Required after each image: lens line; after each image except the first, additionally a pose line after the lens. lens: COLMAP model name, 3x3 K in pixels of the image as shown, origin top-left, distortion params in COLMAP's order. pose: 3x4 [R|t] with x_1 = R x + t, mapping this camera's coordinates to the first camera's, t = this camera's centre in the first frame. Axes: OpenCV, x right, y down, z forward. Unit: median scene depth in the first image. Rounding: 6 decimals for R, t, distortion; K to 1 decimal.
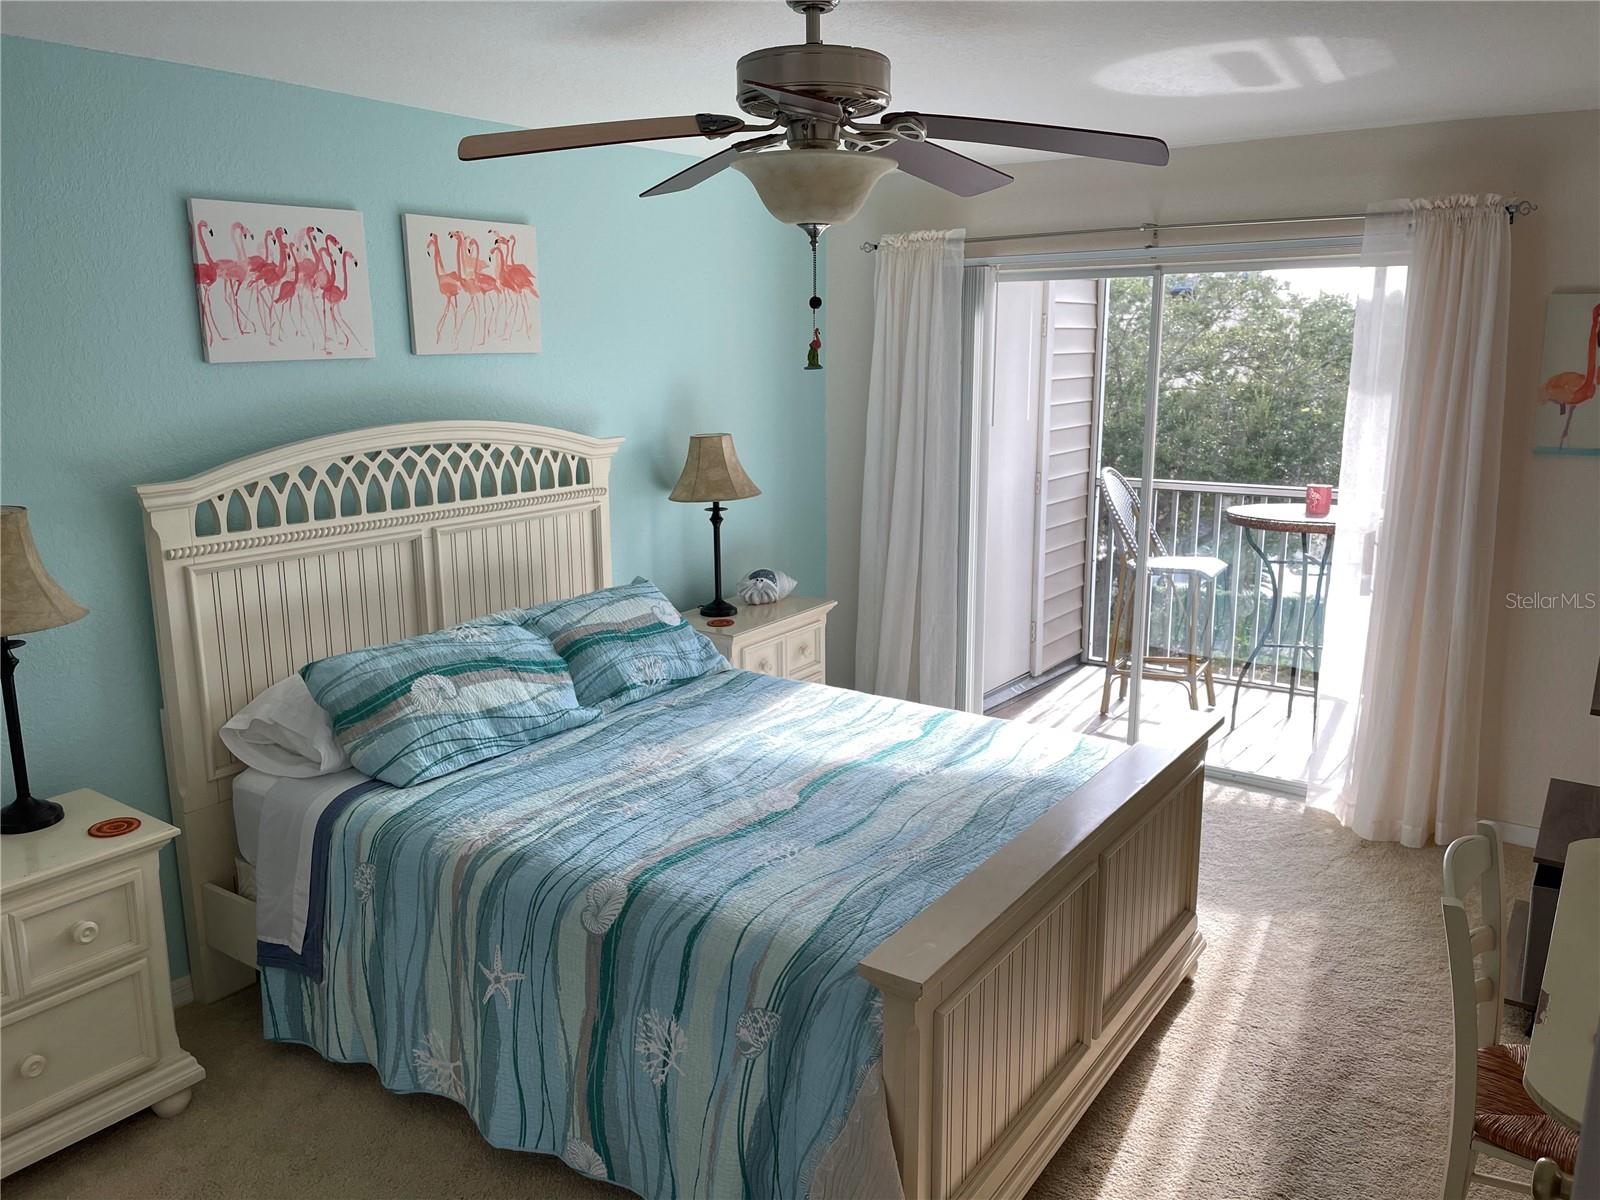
lens RADIAL K [[1207.1, 0, 801.5], [0, 1207.1, 594.0], [0, 0, 1]] dist [0.094979, -0.129581]
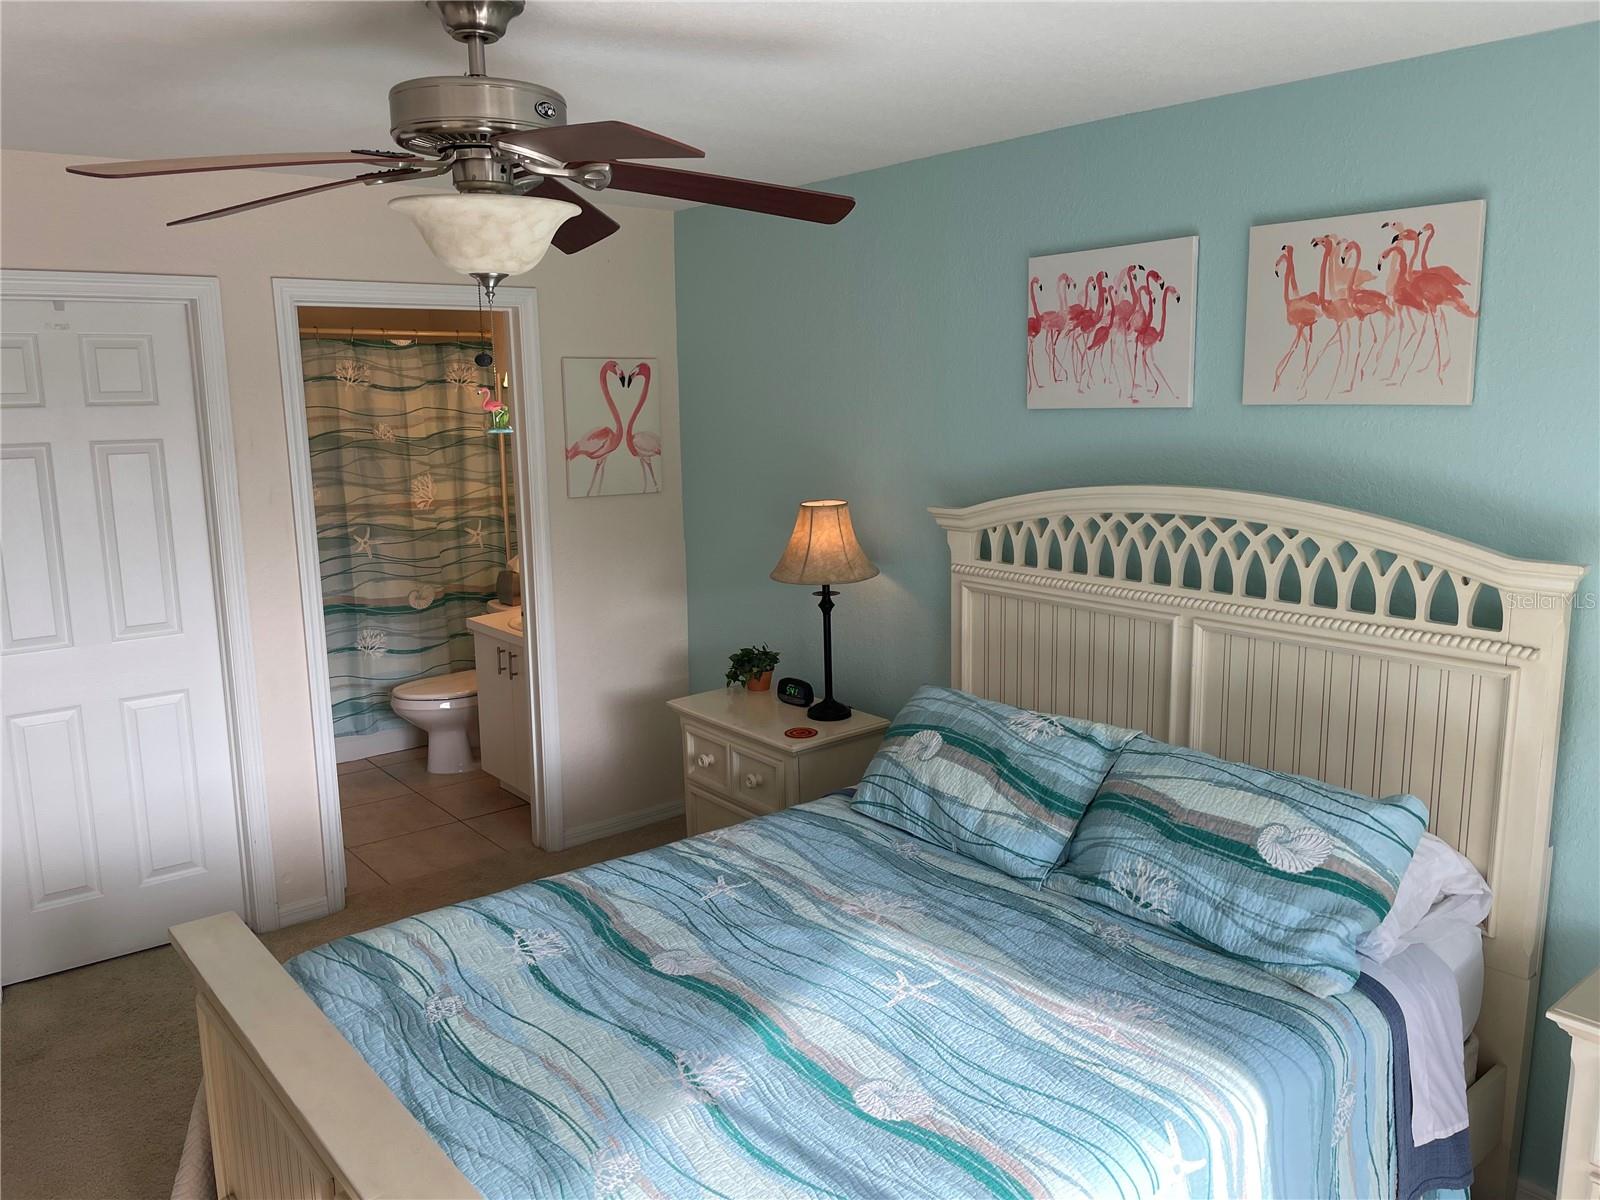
lens RADIAL K [[1207.1, 0, 797.3], [0, 1207.1, 606.0], [0, 0, 1]] dist [0.094979, -0.129581]
pose [[-0.279923, 0.185263, -0.941977, 0.579095], [-0.187018, 0.951882, 0.242786, -0.228221], [0.941630, 0.244128, -0.231806, 1.024658]]
